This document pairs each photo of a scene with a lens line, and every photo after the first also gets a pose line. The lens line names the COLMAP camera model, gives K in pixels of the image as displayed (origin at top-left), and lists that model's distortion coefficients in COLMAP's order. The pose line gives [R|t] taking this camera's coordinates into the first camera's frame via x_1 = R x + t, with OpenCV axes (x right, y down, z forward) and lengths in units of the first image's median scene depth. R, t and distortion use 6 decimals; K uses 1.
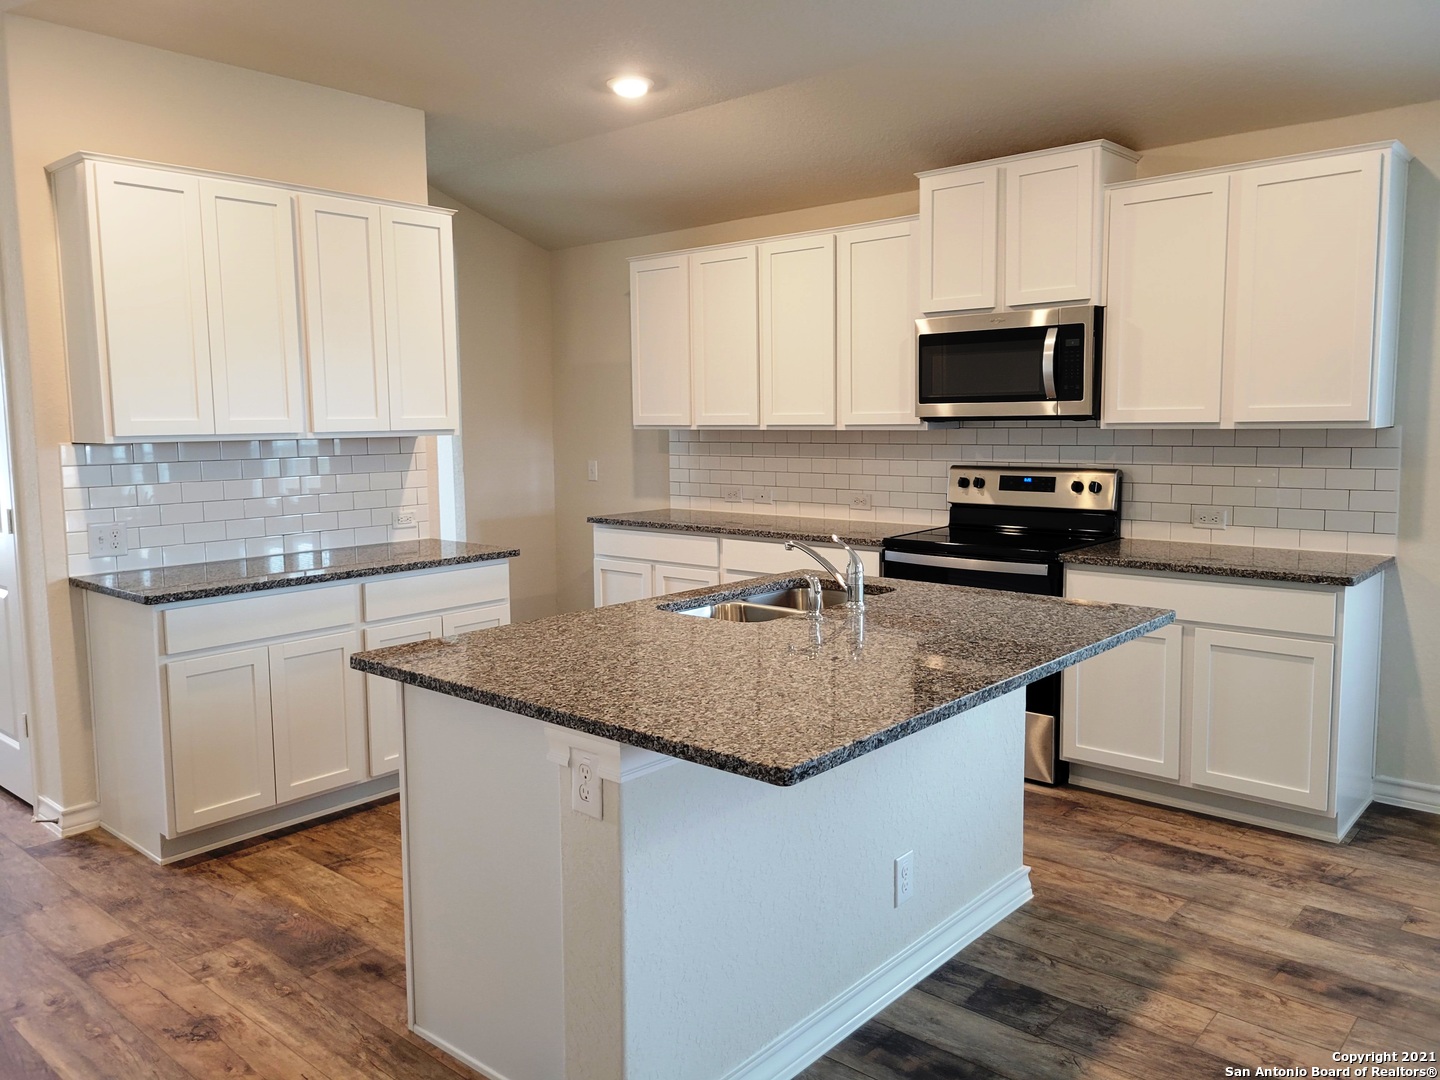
lens RADIAL K [[1084.6, 0, 708.5], [0, 1084.6, 524.6], [0, 0, 1]] dist [0.027894, -0.001186]
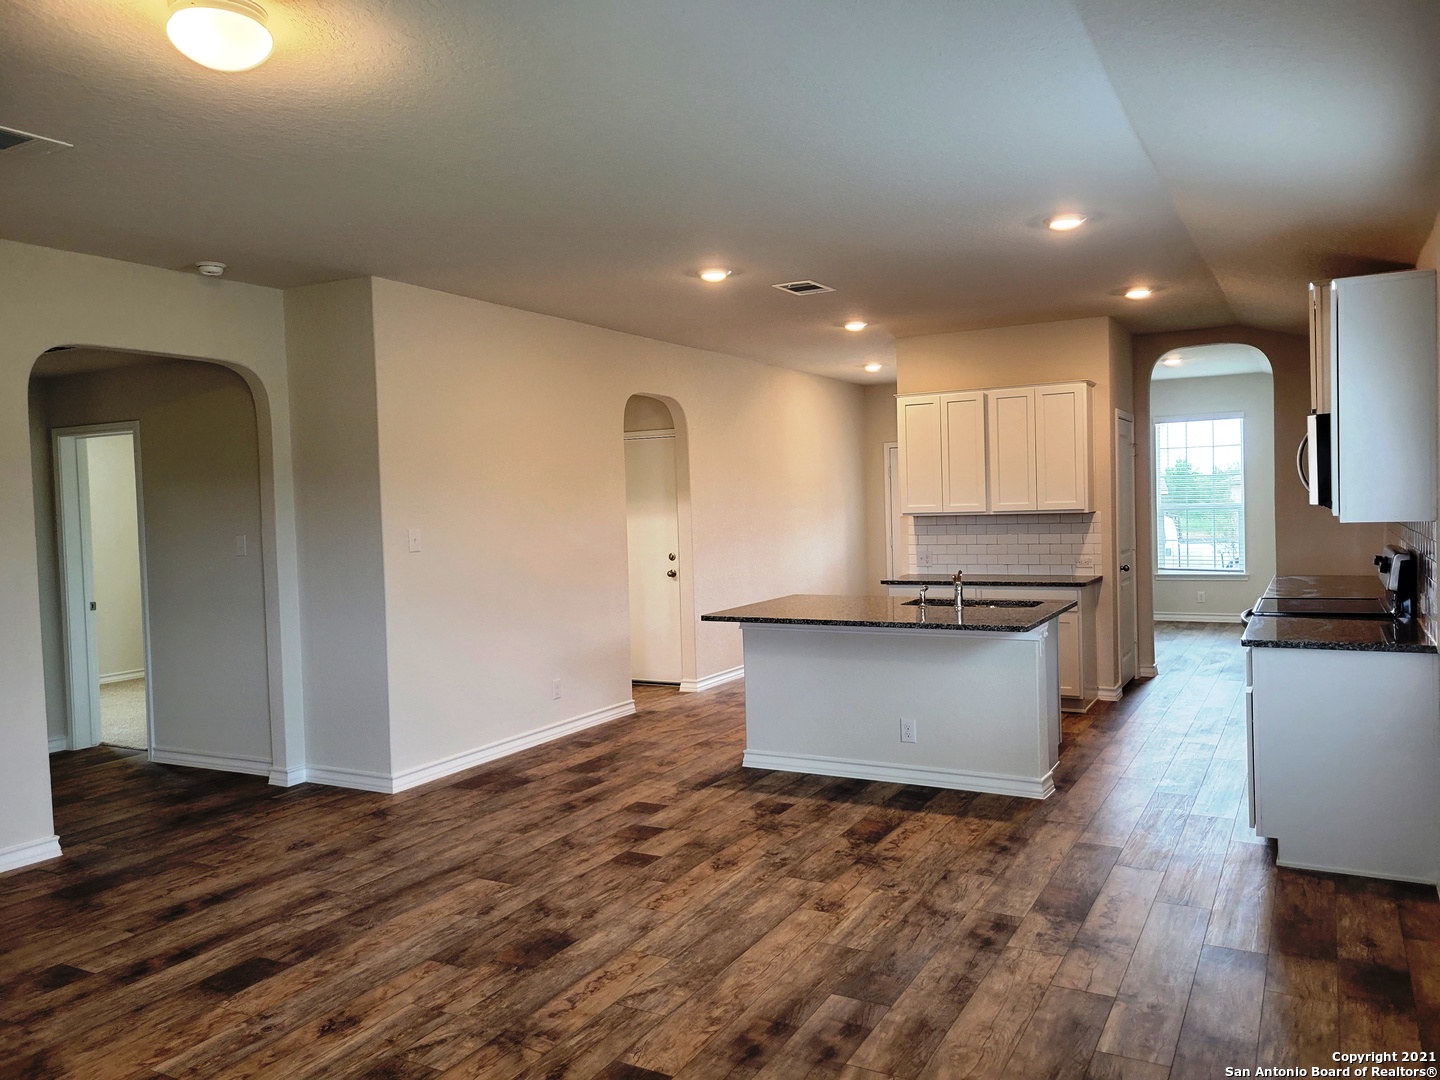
lens RADIAL K [[1080.1, 0, 718.8], [0, 1080.1, 540.7], [0, 0, 1]] dist [0.039654, -0.005351]
pose [[0.223004, 0.040836, -0.973962, 1.387326], [-0.073352, 0.996993, 0.025007, -0.044175], [0.972054, 0.065865, 0.225329, 0.093940]]
